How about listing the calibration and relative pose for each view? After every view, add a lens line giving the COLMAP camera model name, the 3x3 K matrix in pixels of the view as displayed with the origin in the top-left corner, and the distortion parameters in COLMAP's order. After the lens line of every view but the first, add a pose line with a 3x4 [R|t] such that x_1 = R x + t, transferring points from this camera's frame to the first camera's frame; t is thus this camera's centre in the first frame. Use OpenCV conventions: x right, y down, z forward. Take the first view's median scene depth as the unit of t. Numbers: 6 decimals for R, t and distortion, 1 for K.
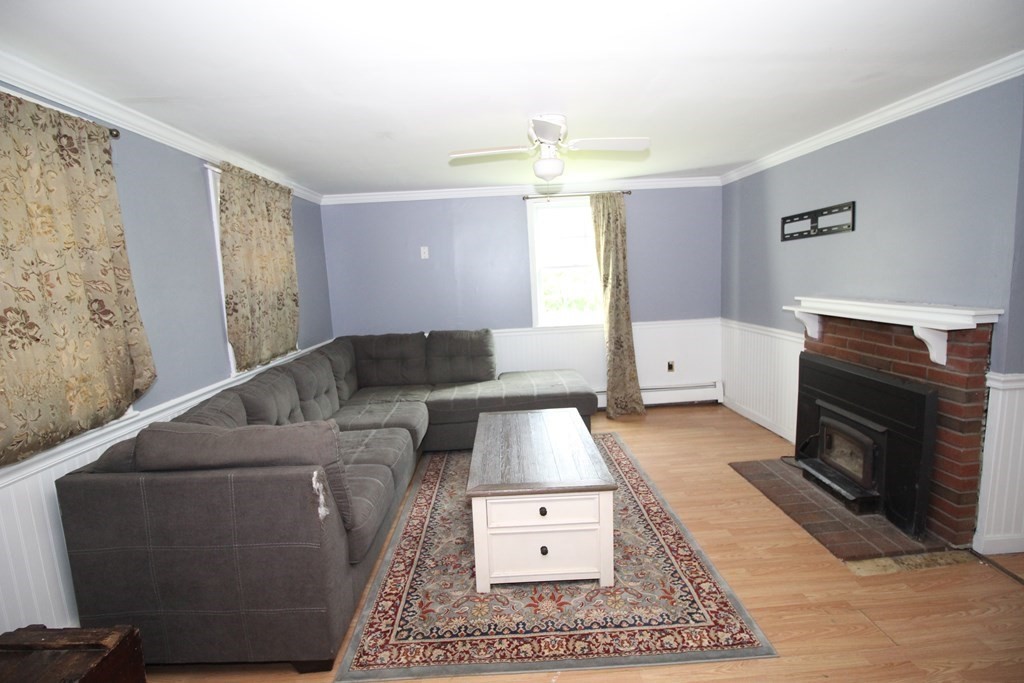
lens RADIAL K [[474.8, 0, 513.7], [0, 474.8, 336.4], [0, 0, 1]] dist [-0.008775, -0.006511]
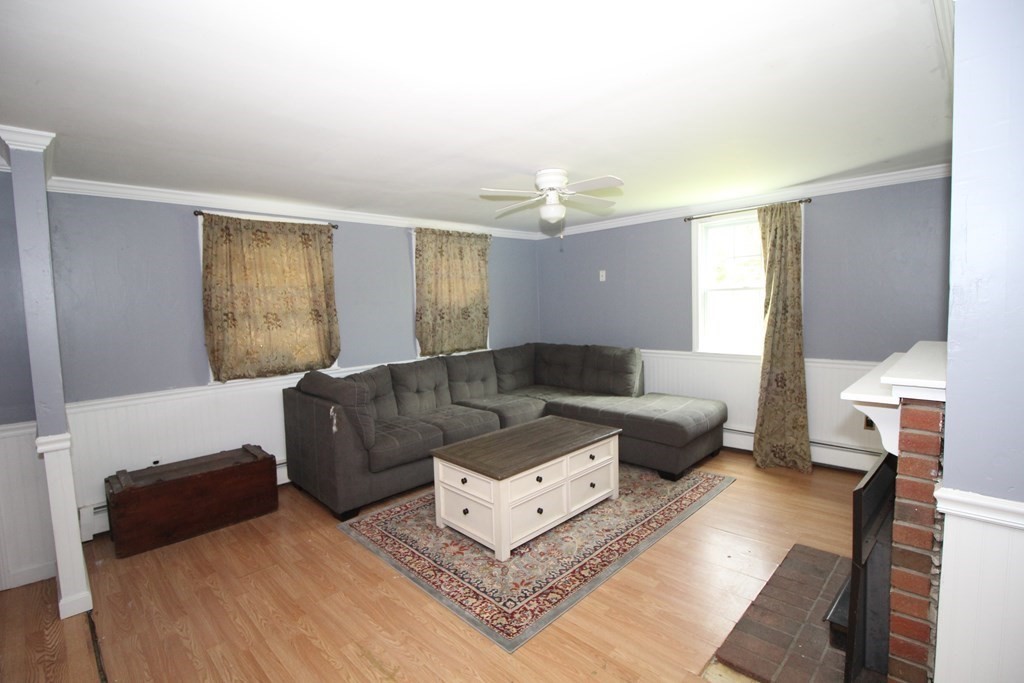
lens RADIAL K [[474.8, 0, 508.5], [0, 474.8, 339.9], [0, 0, 1]] dist [-0.008775, -0.006511]
pose [[0.682850, 0.084898, -0.725608, 0.804550], [-0.096432, 0.995008, 0.025669, -0.052730], [0.724166, 0.052444, 0.687629, 0.115077]]
